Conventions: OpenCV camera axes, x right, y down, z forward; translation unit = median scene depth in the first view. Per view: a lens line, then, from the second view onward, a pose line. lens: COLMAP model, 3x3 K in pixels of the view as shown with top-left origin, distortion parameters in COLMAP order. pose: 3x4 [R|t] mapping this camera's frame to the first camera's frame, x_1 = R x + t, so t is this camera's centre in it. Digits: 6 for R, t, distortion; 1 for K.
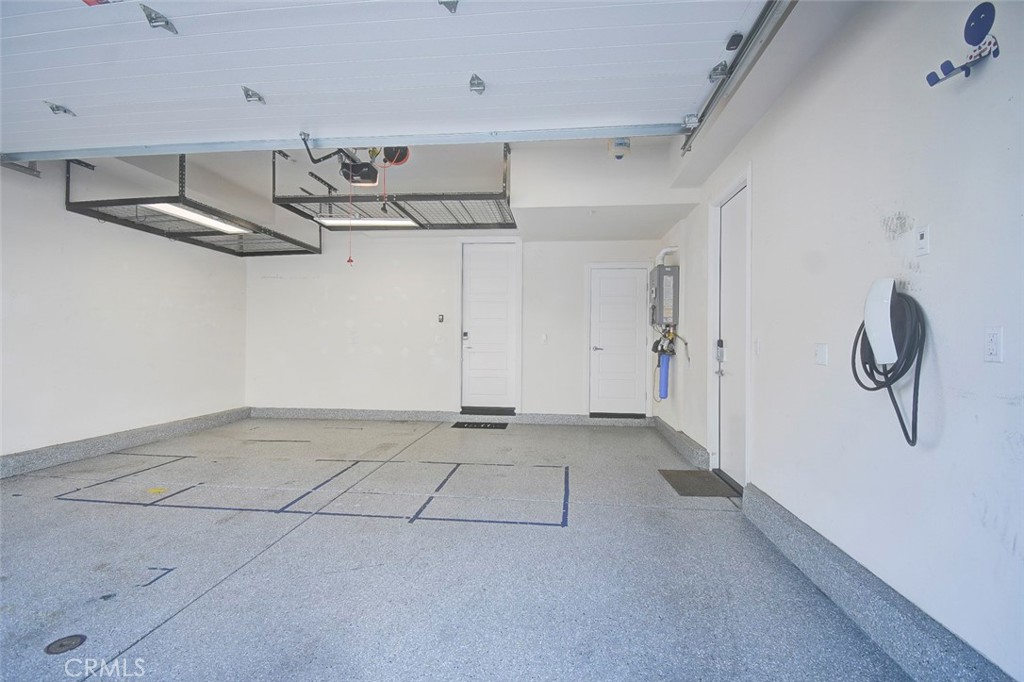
lens RADIAL K [[477.3, 0, 518.5], [0, 477.3, 339.8], [0, 0, 1]] dist [0.000024, -0.008928]
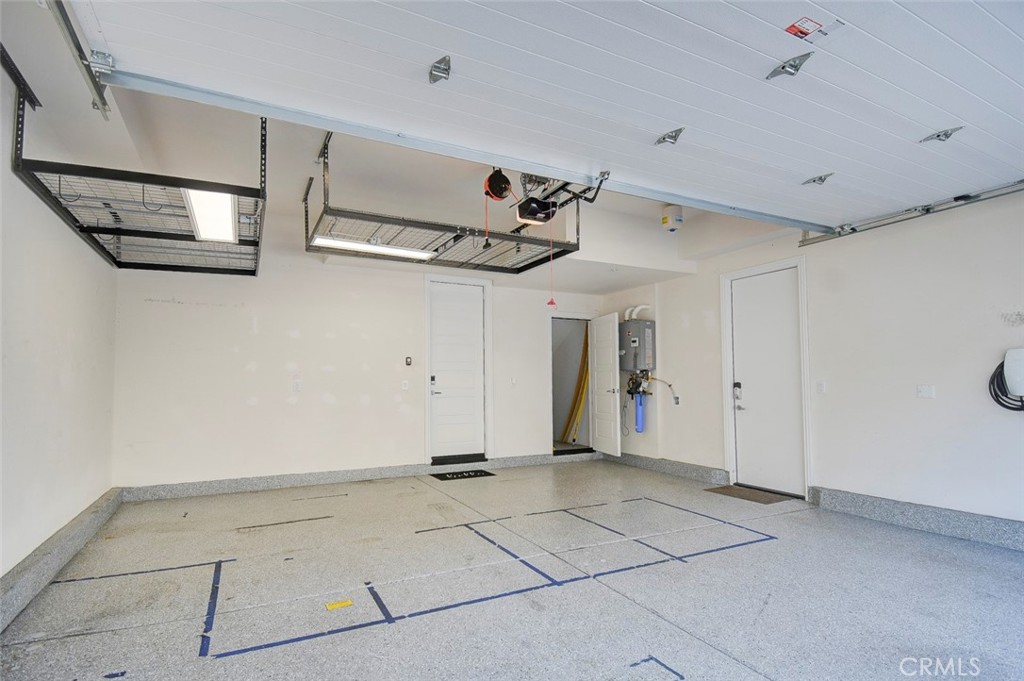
lens RADIAL K [[477.3, 0, 518.7], [0, 477.3, 361.1], [0, 0, 1]] dist [0.000024, -0.008928]
pose [[0.852803, 0.012286, 0.522088, -0.727266], [0.009773, 0.999173, -0.039477, -0.011618], [-0.522141, 0.038768, 0.851978, 0.192640]]
